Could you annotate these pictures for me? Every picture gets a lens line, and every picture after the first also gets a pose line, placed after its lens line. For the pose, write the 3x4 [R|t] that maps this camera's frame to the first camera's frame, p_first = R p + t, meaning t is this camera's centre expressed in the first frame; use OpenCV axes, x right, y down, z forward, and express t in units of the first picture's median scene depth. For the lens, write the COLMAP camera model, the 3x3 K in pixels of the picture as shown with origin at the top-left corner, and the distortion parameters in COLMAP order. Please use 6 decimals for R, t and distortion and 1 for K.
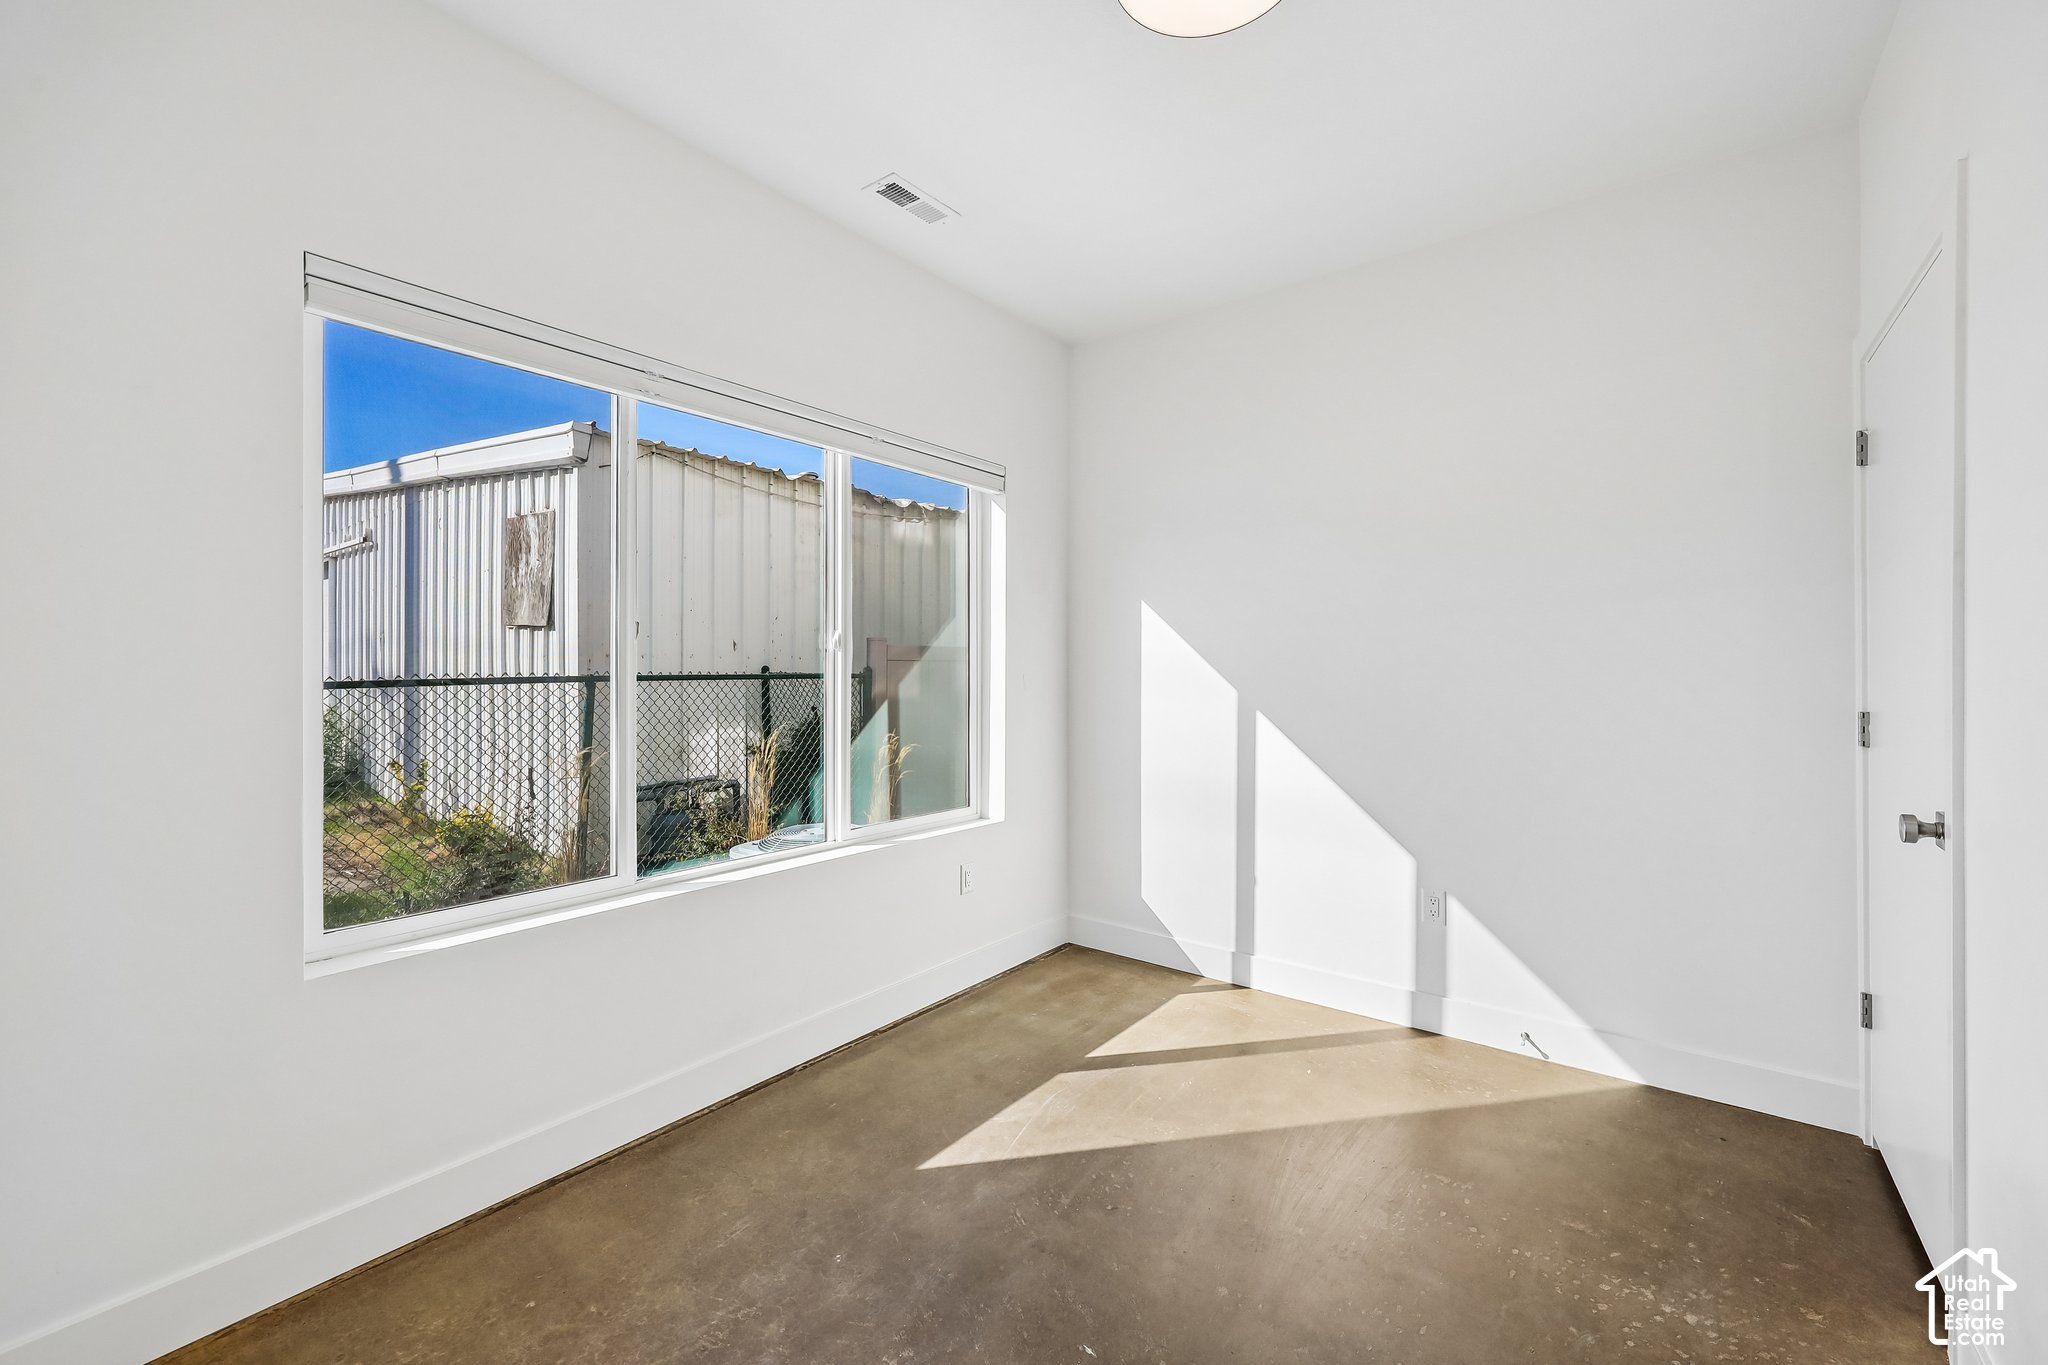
lens RADIAL K [[822.9, 0, 1023.4], [0, 822.9, 674.4], [0, 0, 1]] dist [0.001375, 0.000381]
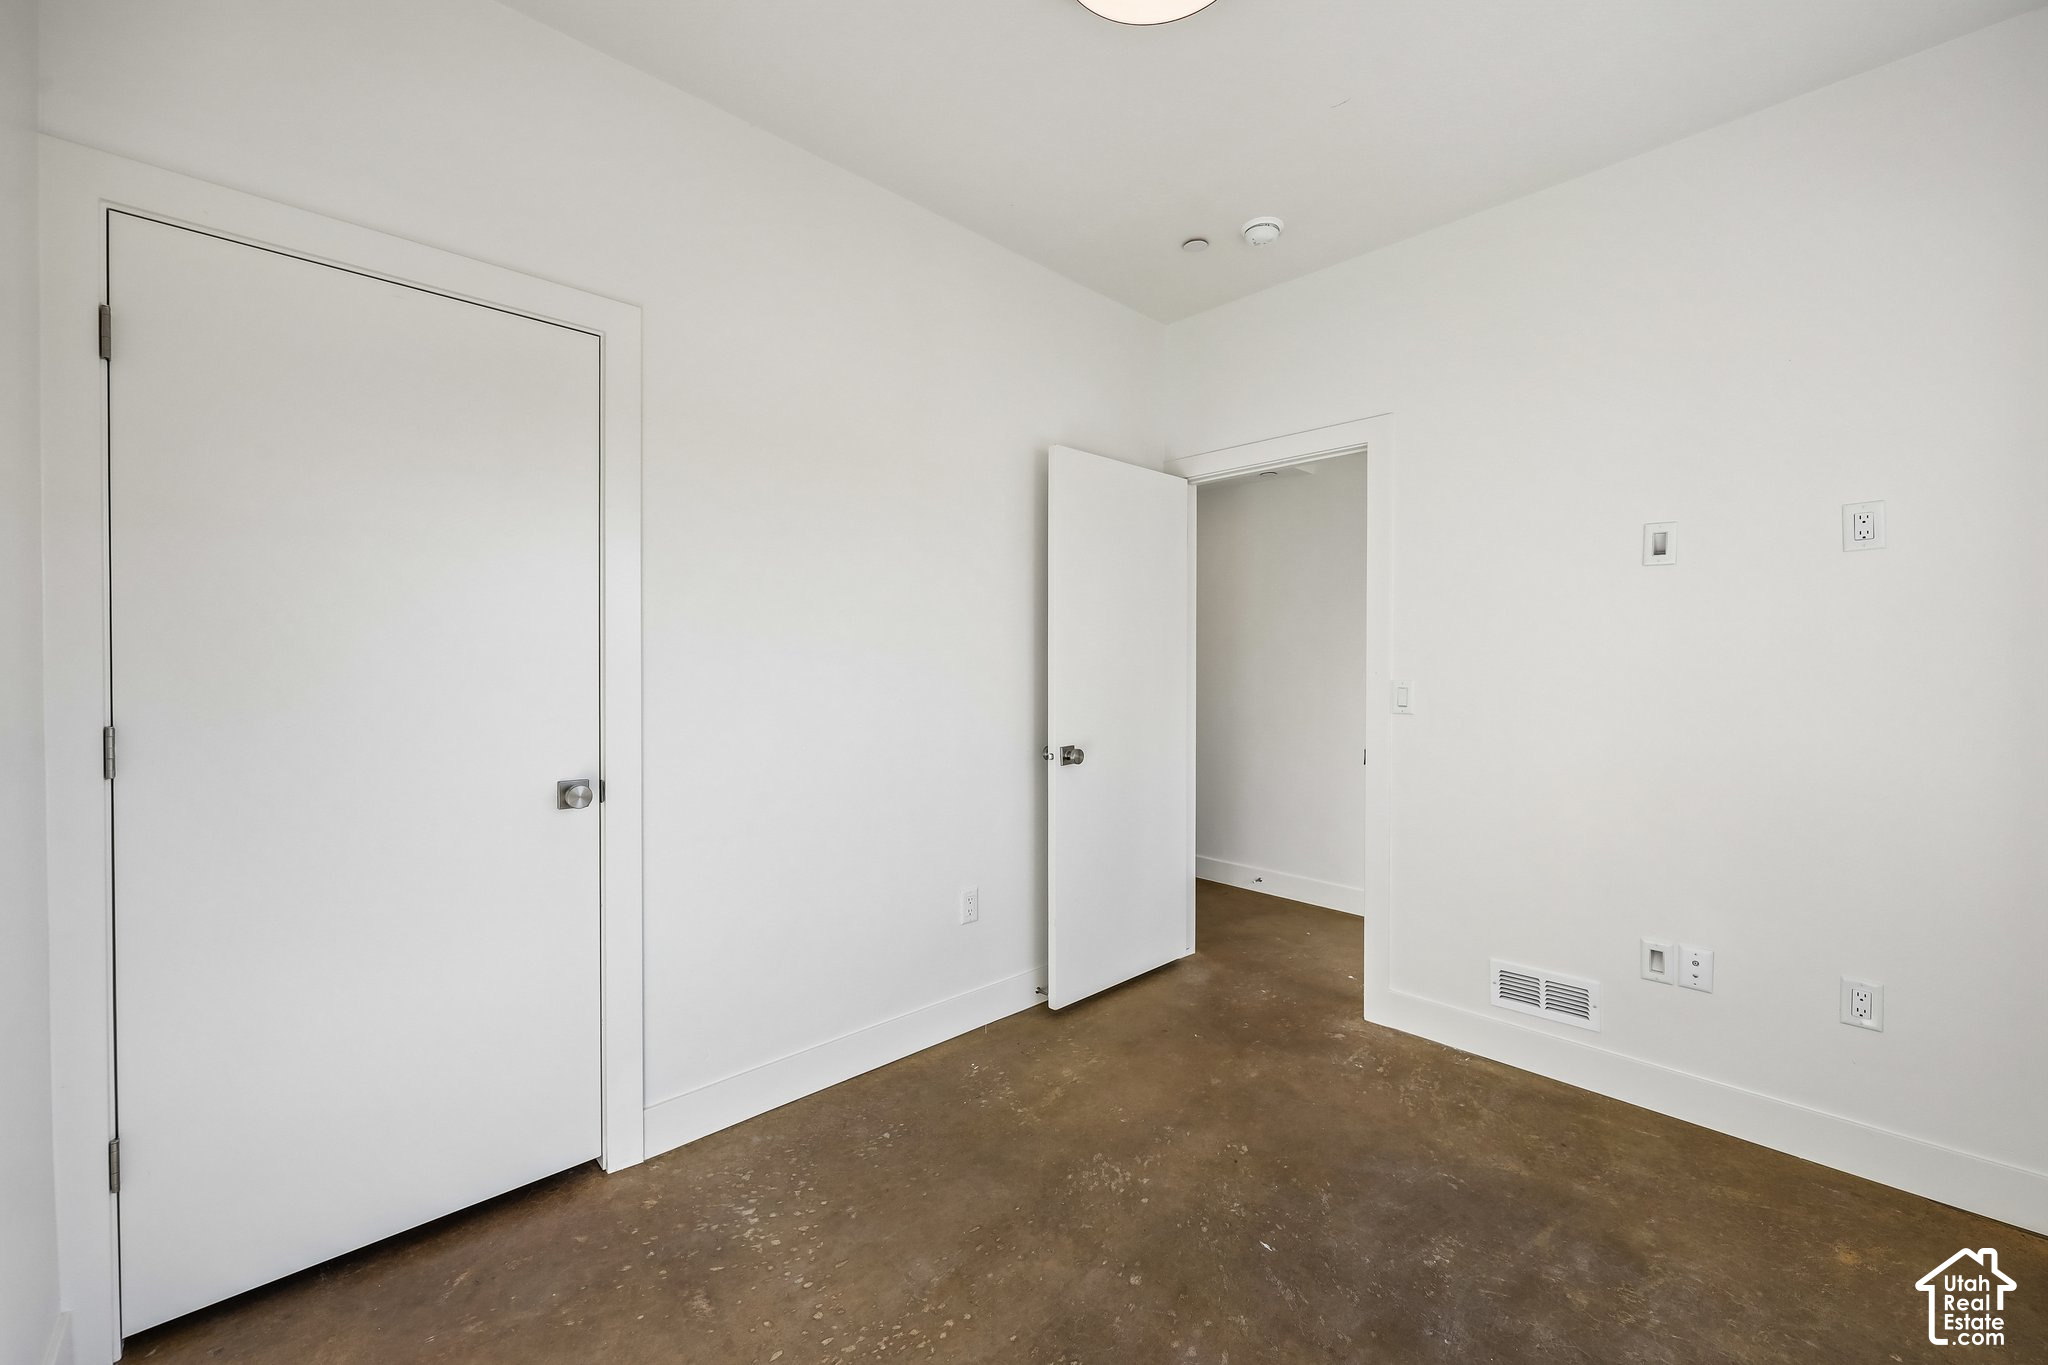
lens RADIAL K [[822.9, 0, 1024.6], [0, 822.9, 677.0], [0, 0, 1]] dist [0.001375, 0.000381]
pose [[-0.989107, -0.001959, 0.147185, 0.235588], [-0.000077, 0.999918, 0.012796, -0.008620], [-0.147198, 0.012646, -0.989026, 2.078142]]
